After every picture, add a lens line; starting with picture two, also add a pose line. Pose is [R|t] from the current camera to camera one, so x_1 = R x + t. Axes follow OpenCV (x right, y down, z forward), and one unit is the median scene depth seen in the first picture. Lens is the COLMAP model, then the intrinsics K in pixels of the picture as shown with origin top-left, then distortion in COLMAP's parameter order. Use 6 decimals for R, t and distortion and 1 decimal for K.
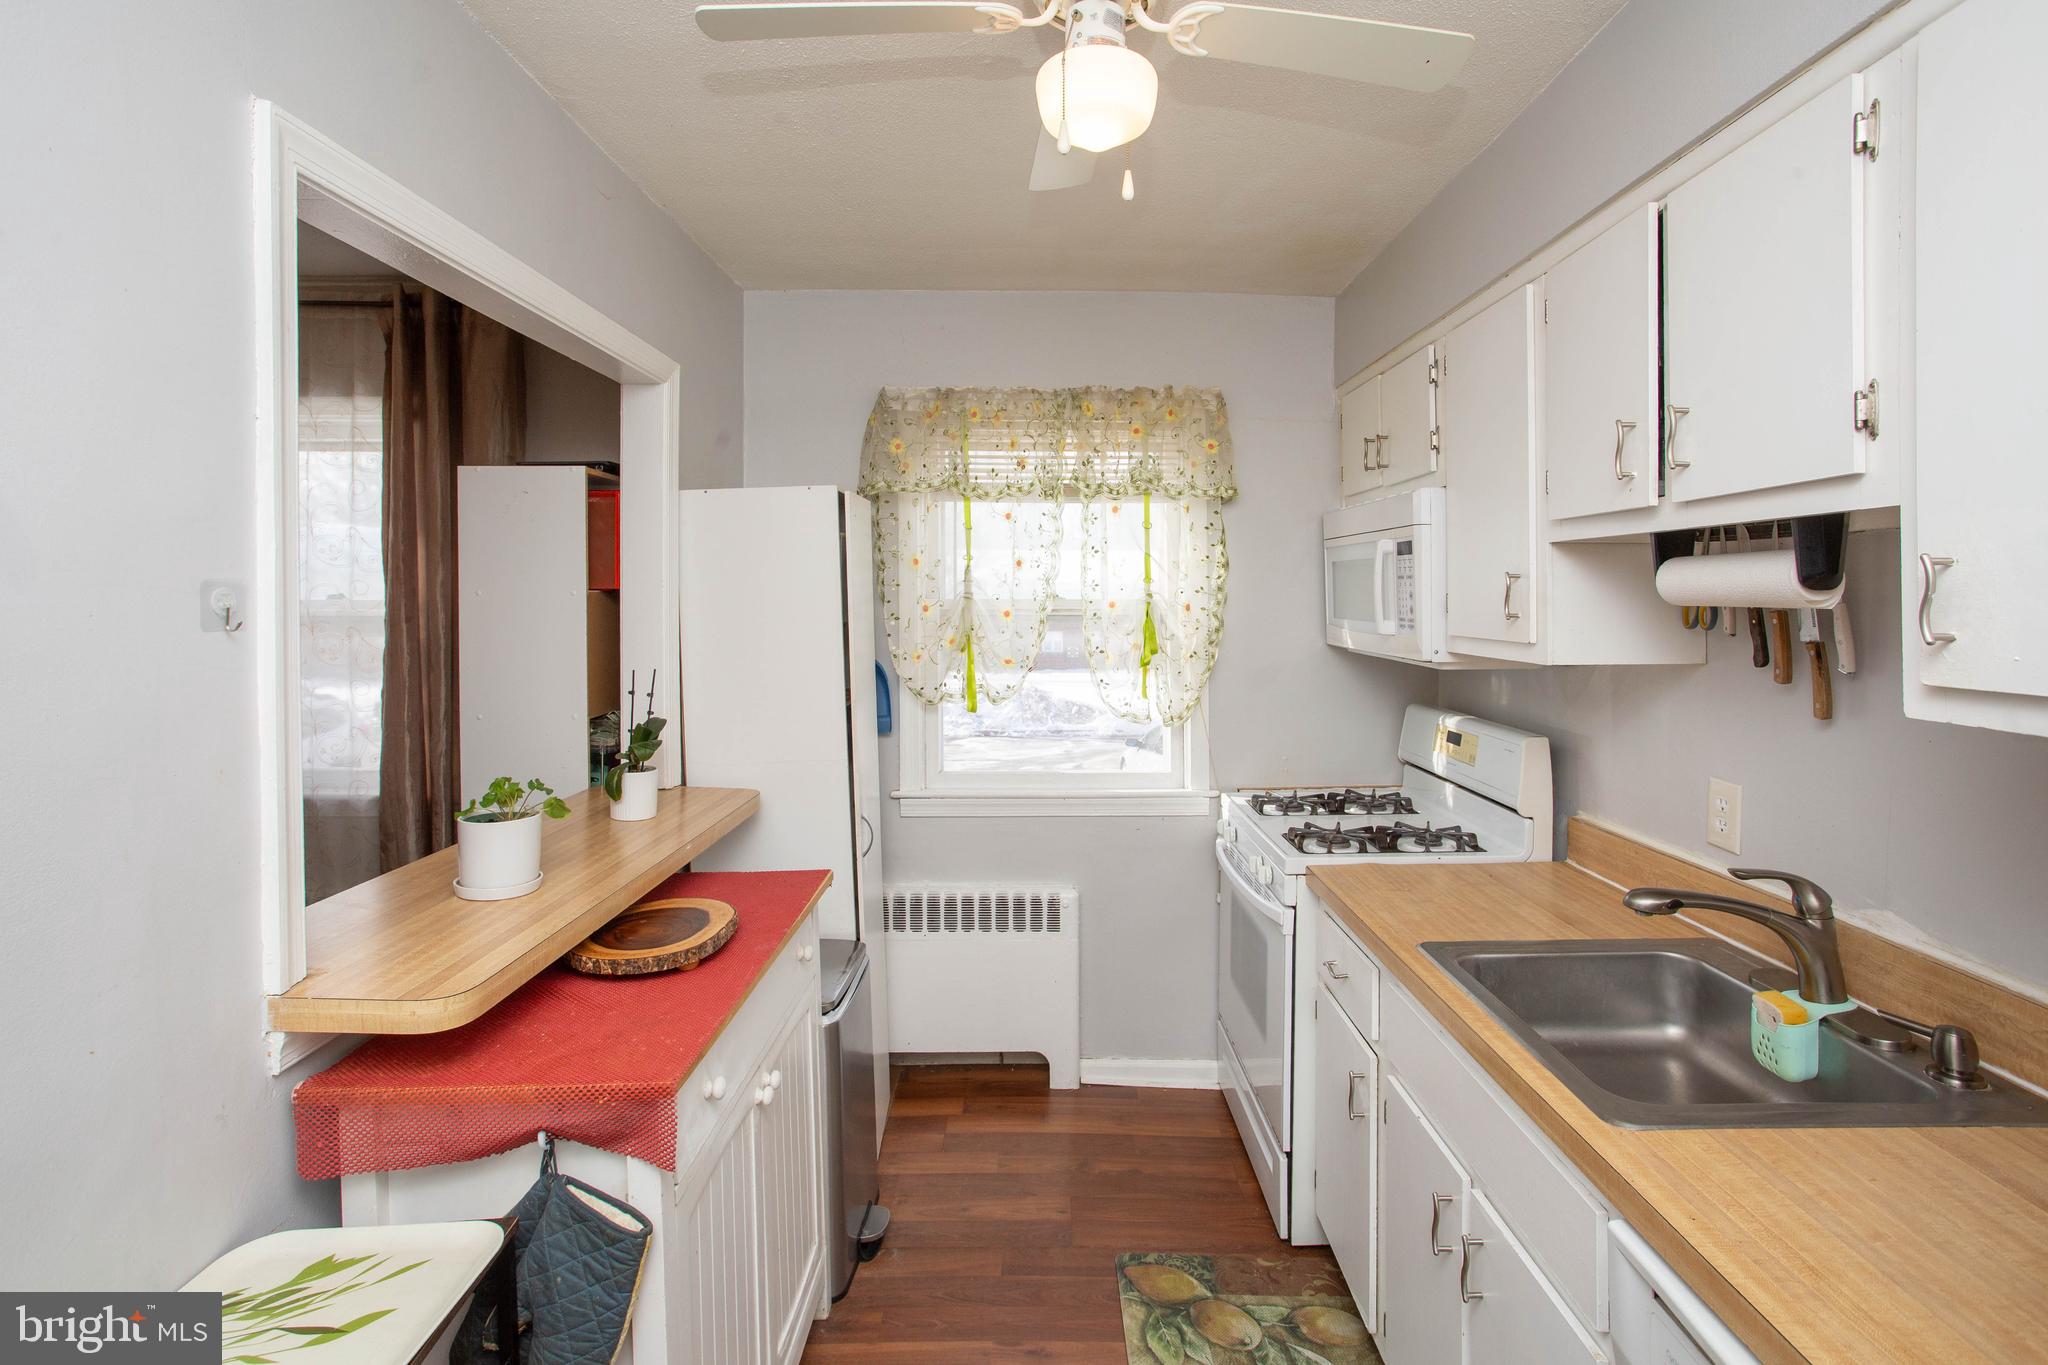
lens RADIAL K [[1018.8, 0, 1049.1], [0, 1018.8, 592.1], [0, 0, 1]] dist [-0.051388, 0.034599]
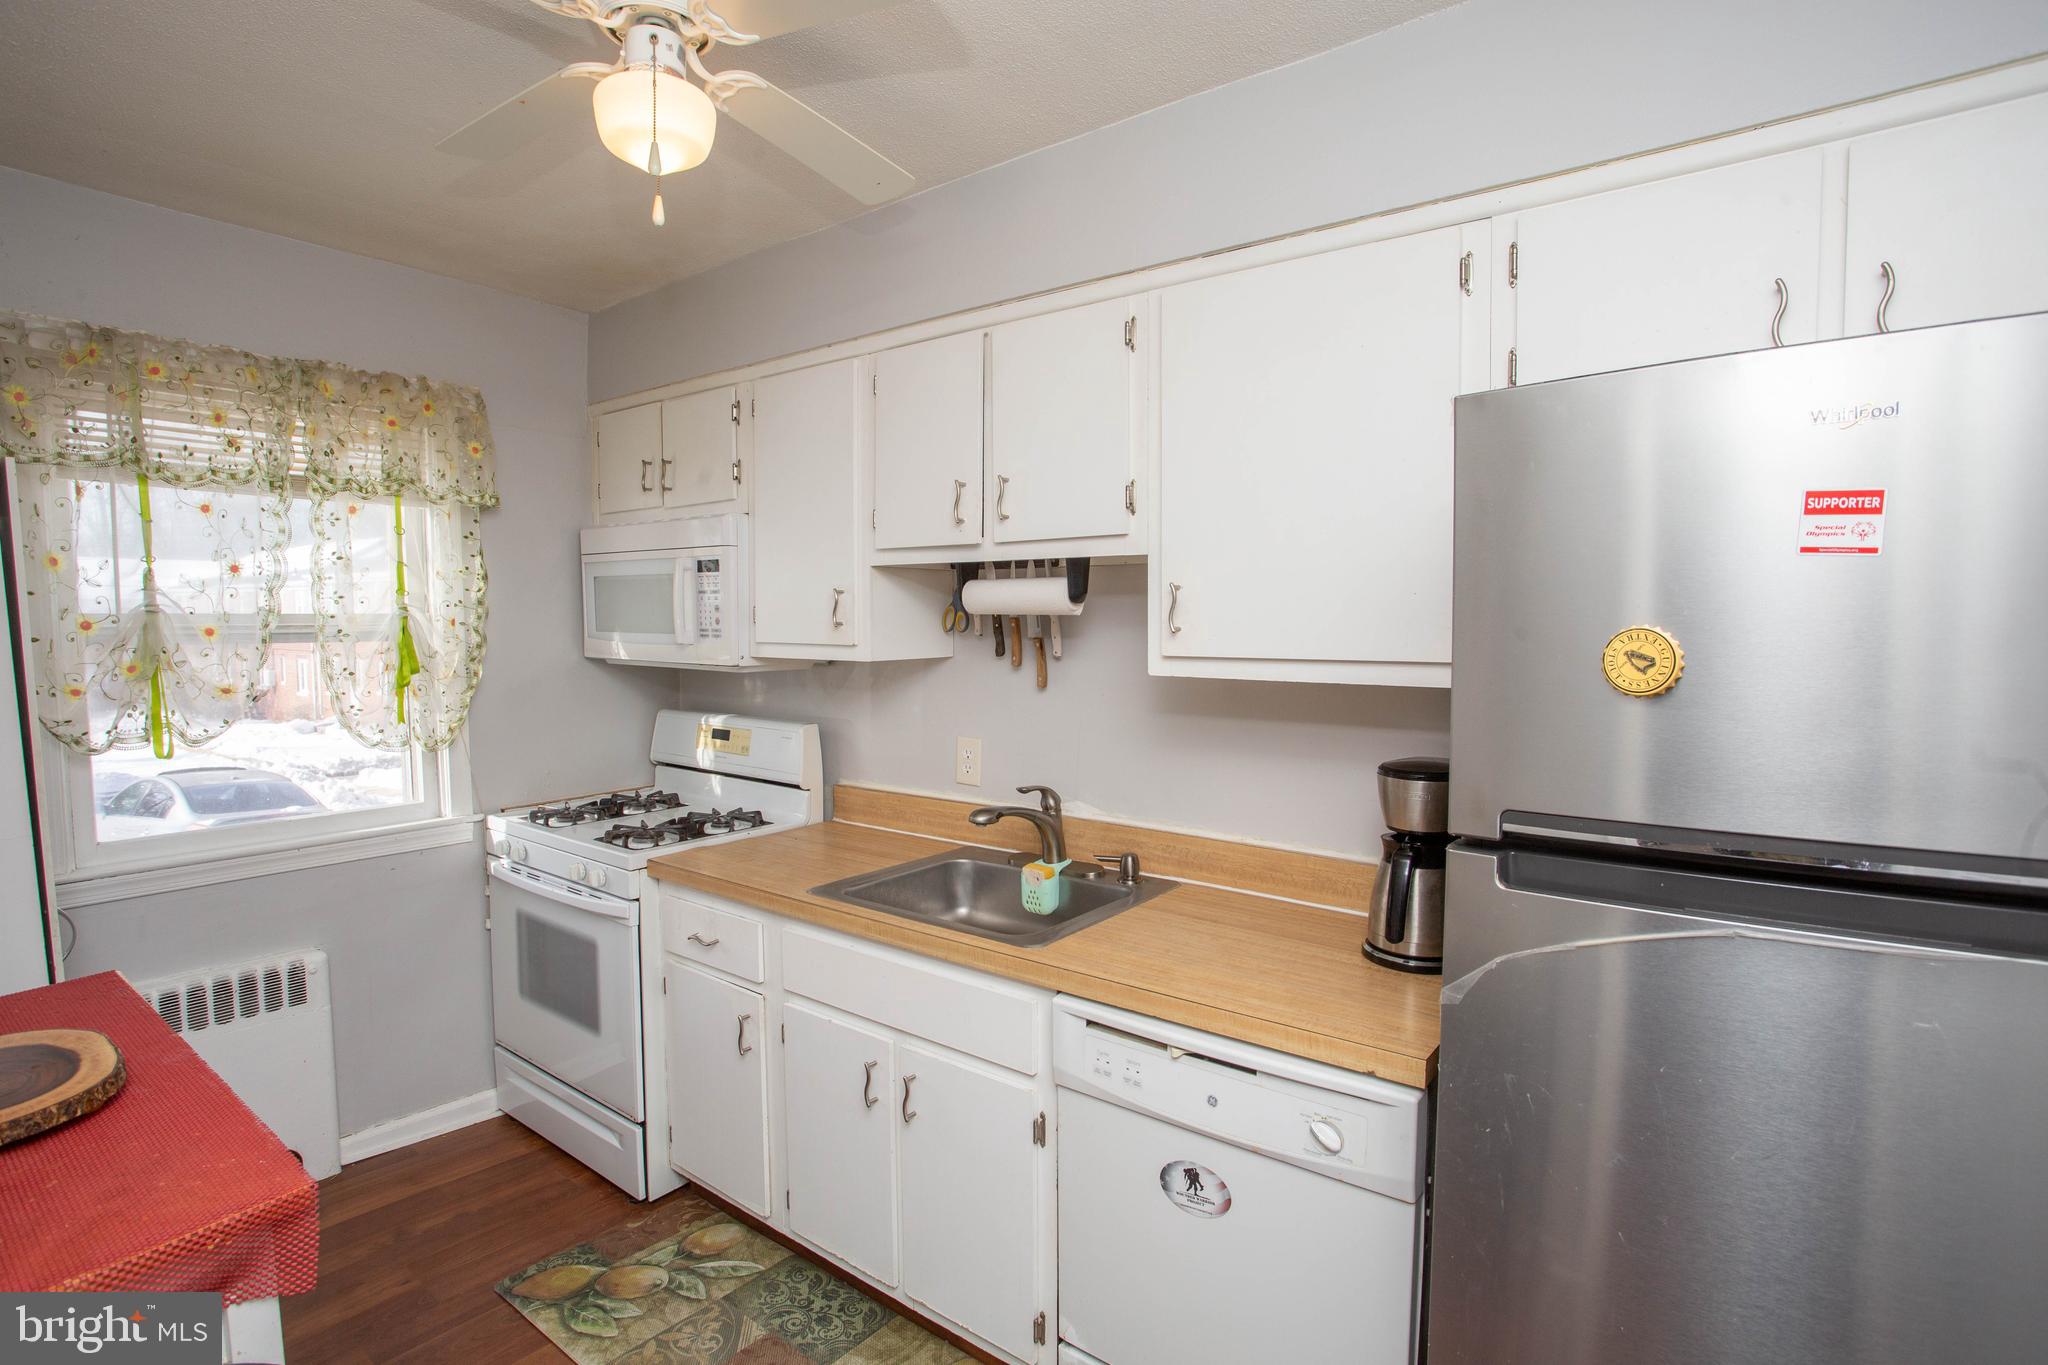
lens RADIAL K [[1024.5, 0, 1024.0], [0, 1024.5, 682.5], [0, 0, 1]] dist [-0.072609, 0.028505]
pose [[0.617003, -0.049631, 0.785394, -0.272207], [-0.004985, 0.997743, 0.066967, 0.006506], [-0.786945, -0.045234, 0.615363, 0.022890]]
